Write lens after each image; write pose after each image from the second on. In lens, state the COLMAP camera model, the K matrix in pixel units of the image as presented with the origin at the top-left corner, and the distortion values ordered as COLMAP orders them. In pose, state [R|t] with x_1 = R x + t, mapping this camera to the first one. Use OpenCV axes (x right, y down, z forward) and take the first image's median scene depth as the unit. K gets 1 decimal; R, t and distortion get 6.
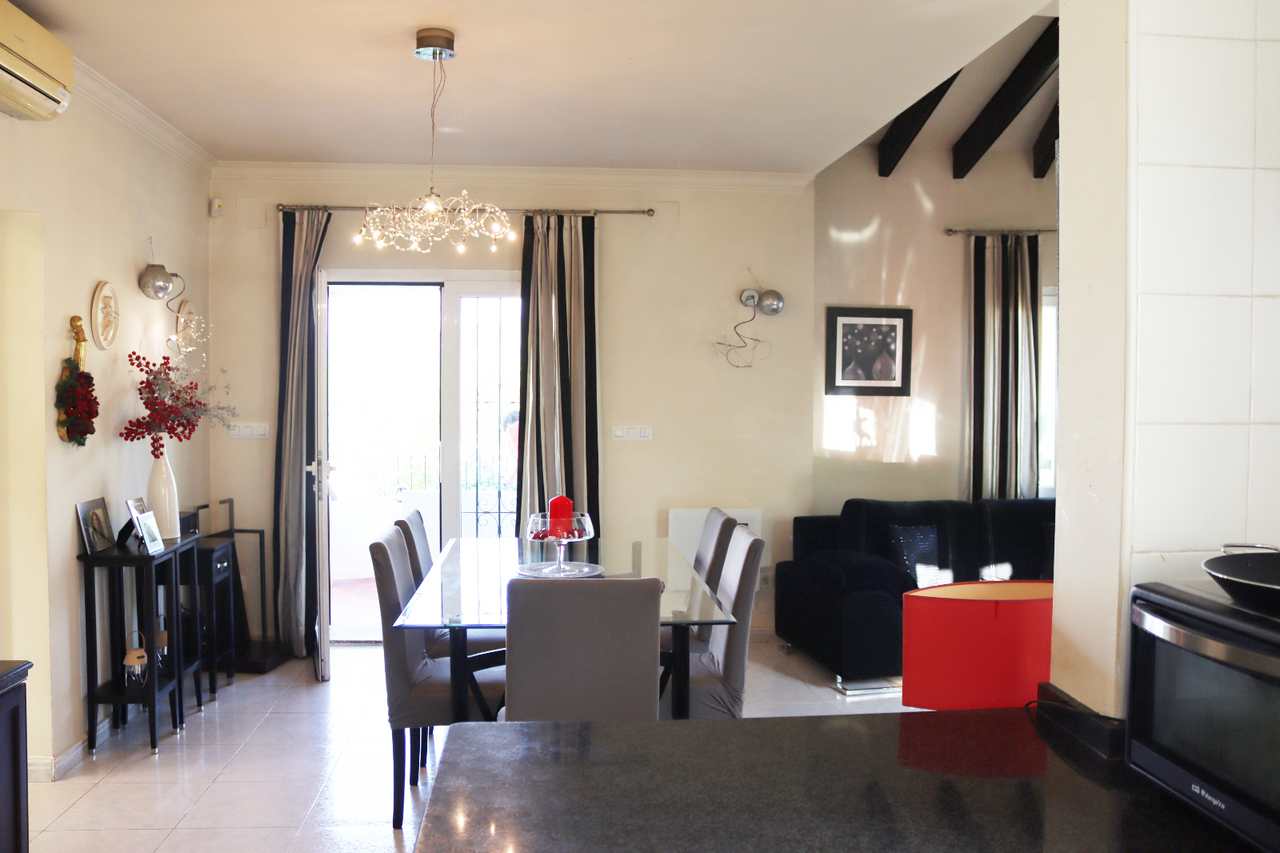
lens RADIAL K [[1045.5, 0, 640.0], [0, 1045.5, 426.5], [0, 0, 1]] dist [-0.161621, 0.133961]
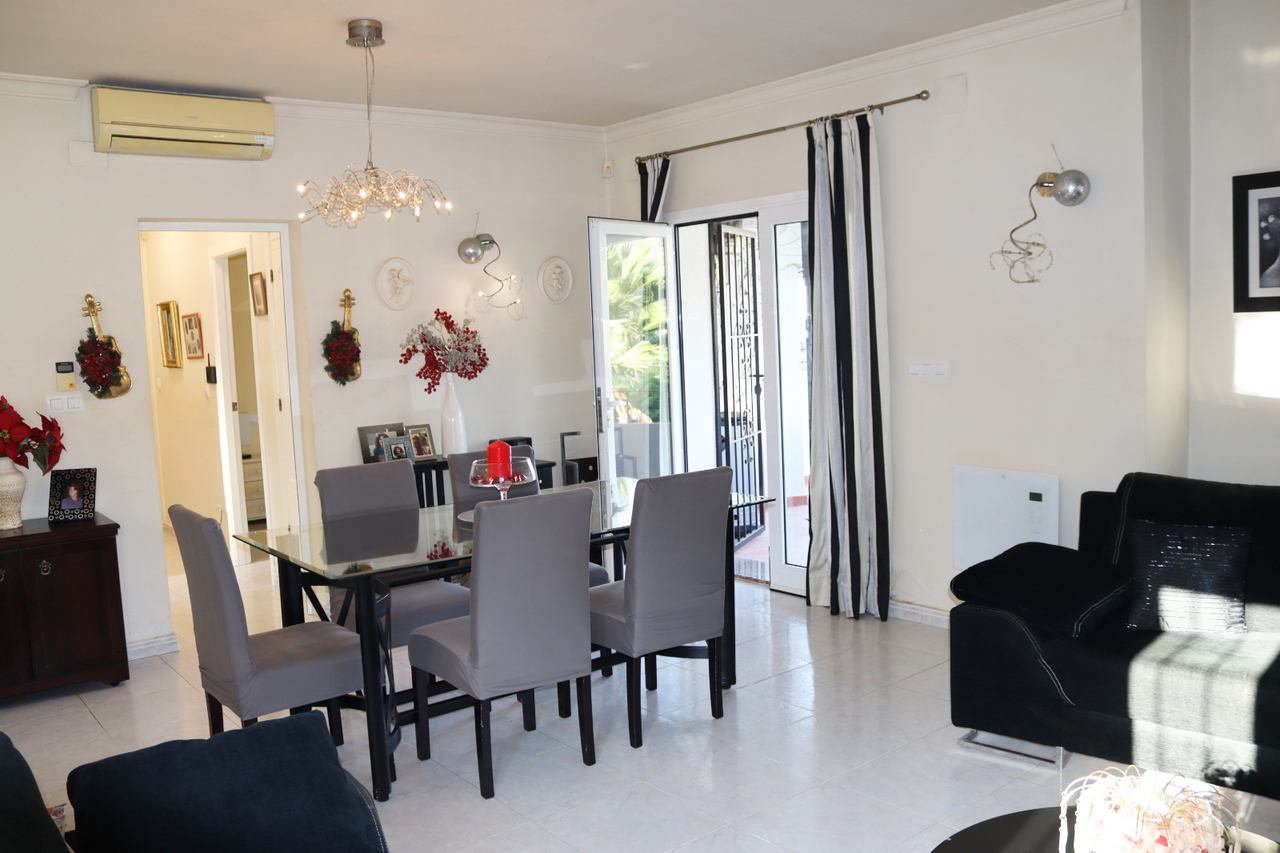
lens RADIAL K [[1045.5, 0, 640.0], [0, 1045.5, 426.5], [0, 0, 1]] dist [-0.161621, 0.133961]
pose [[0.560103, 0.047707, -0.827048, 0.552094], [0.017223, 0.997454, 0.069201, -0.009623], [0.828244, -0.053005, 0.557855, 0.369137]]
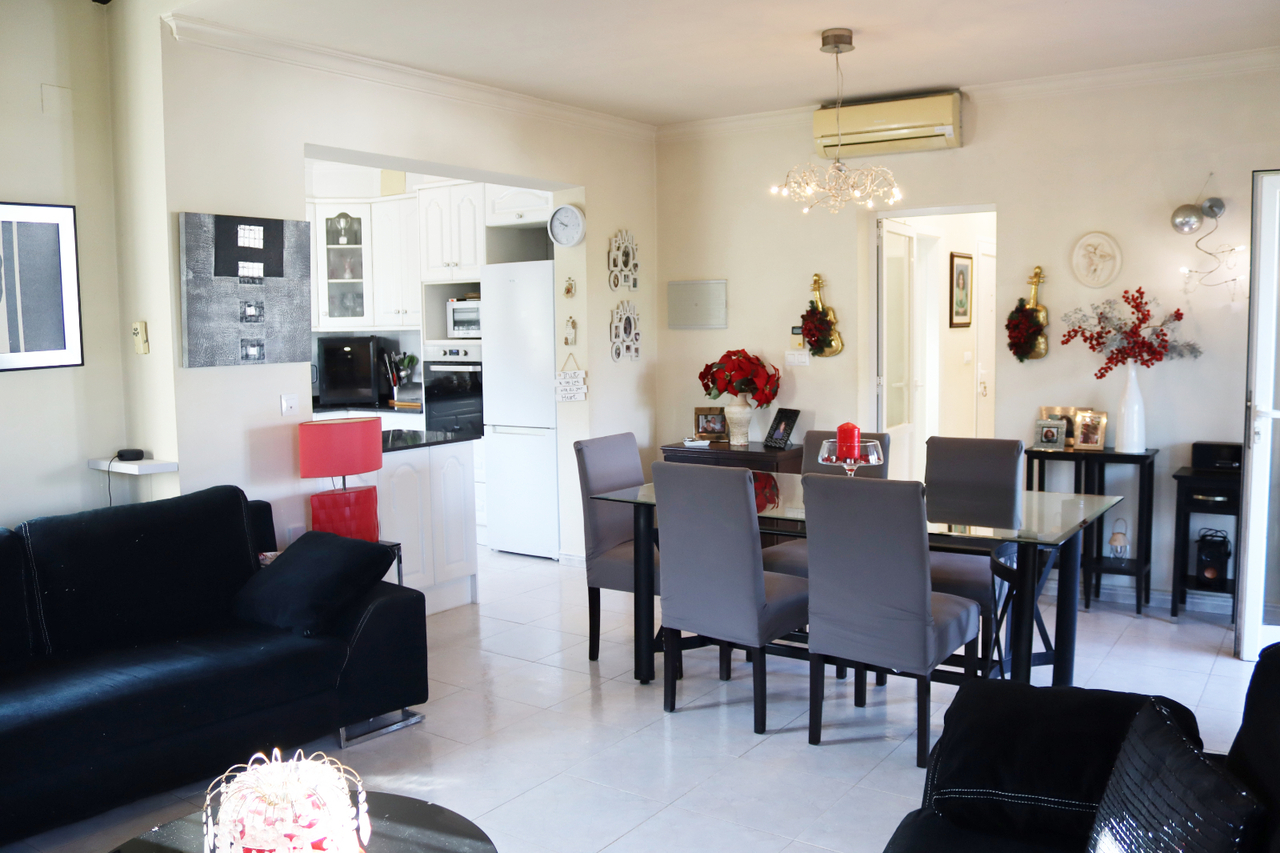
lens RADIAL K [[1045.5, 0, 640.0], [0, 1045.5, 426.5], [0, 0, 1]] dist [-0.161621, 0.133961]
pose [[-0.635679, 0.072914, -0.768503, 0.566316], [-0.017519, 0.993910, 0.108791, -0.024351], [0.771755, 0.082619, -0.630530, 0.993046]]
